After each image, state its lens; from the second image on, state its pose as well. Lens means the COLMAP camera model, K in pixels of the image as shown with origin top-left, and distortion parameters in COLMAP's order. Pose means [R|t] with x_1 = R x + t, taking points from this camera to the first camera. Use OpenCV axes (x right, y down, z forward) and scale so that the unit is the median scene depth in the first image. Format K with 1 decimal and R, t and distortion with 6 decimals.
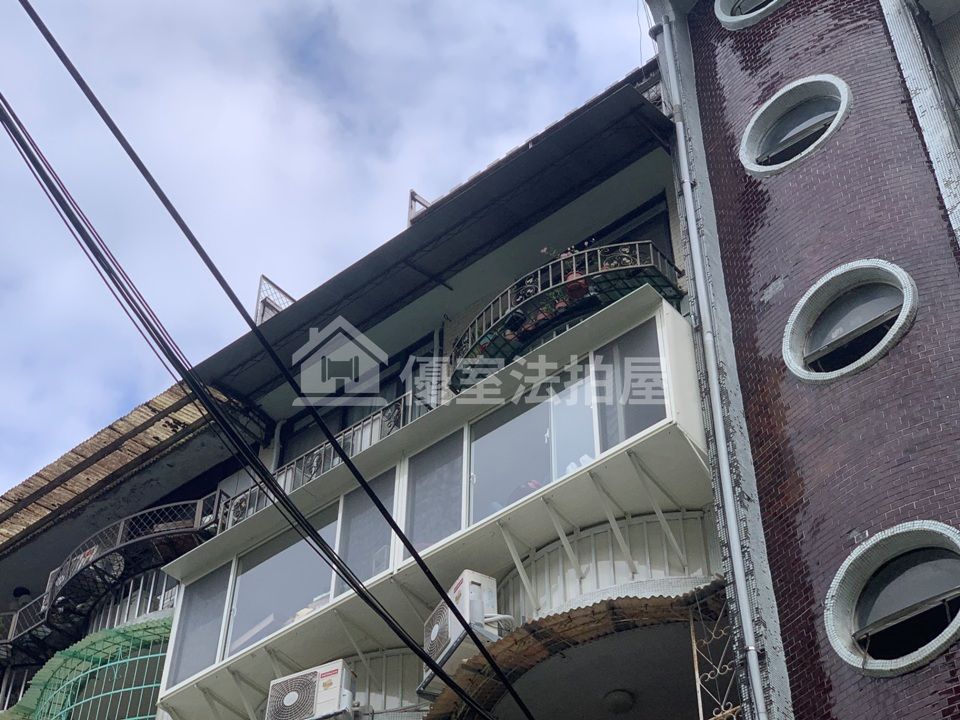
lens RADIAL K [[1693.8, 0, 492.2], [0, 1693.8, 329.4], [0, 0, 1]] dist [-0.001408, 0.000000]
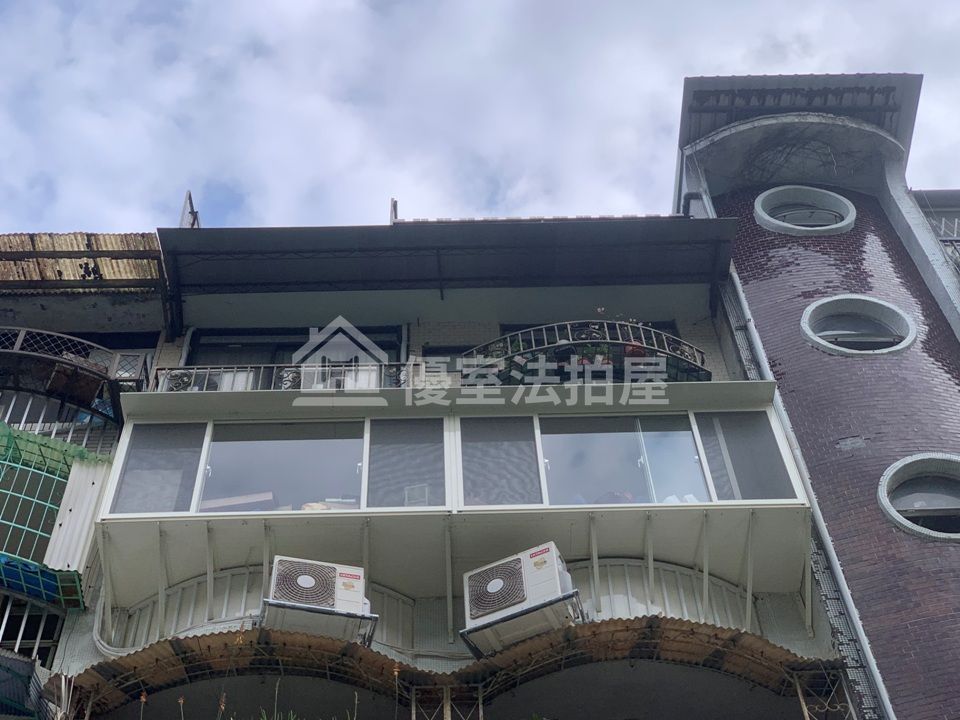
lens RADIAL K [[1495.9, 0, 475.5], [0, 1495.9, 343.6], [0, 0, 1]] dist [0.040309, 0.000000]
pose [[0.782104, 0.507676, 0.361355, -0.305451], [-0.448851, 0.861205, -0.238449, 0.195841], [-0.432256, 0.024297, 0.901423, 0.173033]]
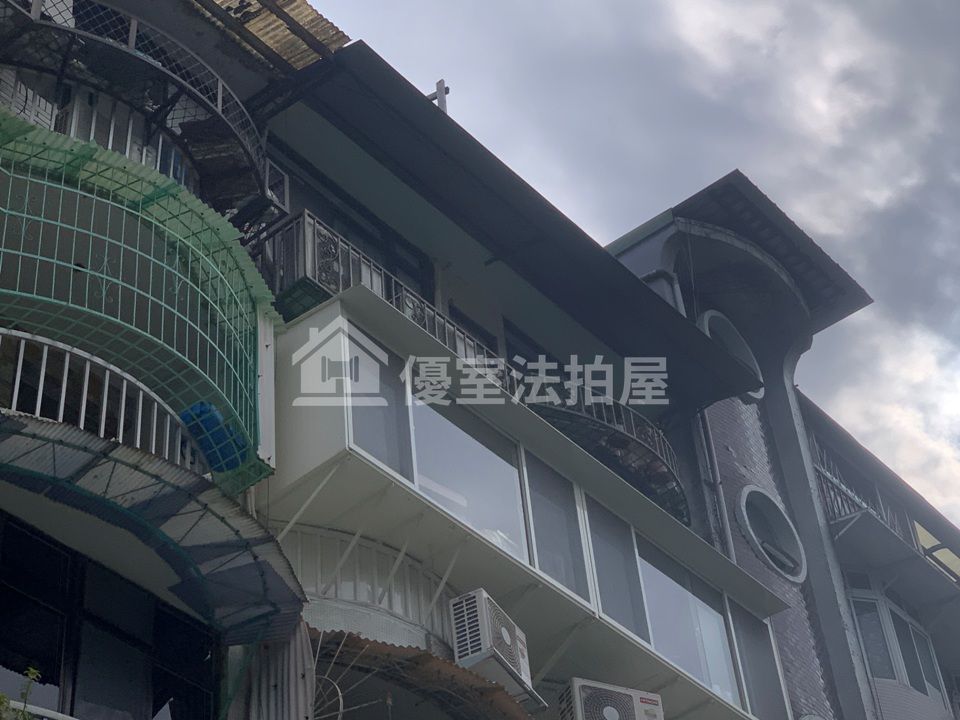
lens RADIAL K [[2024.6, 0, 481.5], [0, 2024.6, 364.0], [0, 0, 1]] dist [0.024702, 0.000000]
pose [[0.023473, 0.674147, 0.738224, -0.739490], [-0.703925, 0.535489, -0.466627, 0.480876], [-0.709886, -0.508701, 0.487118, 0.435333]]
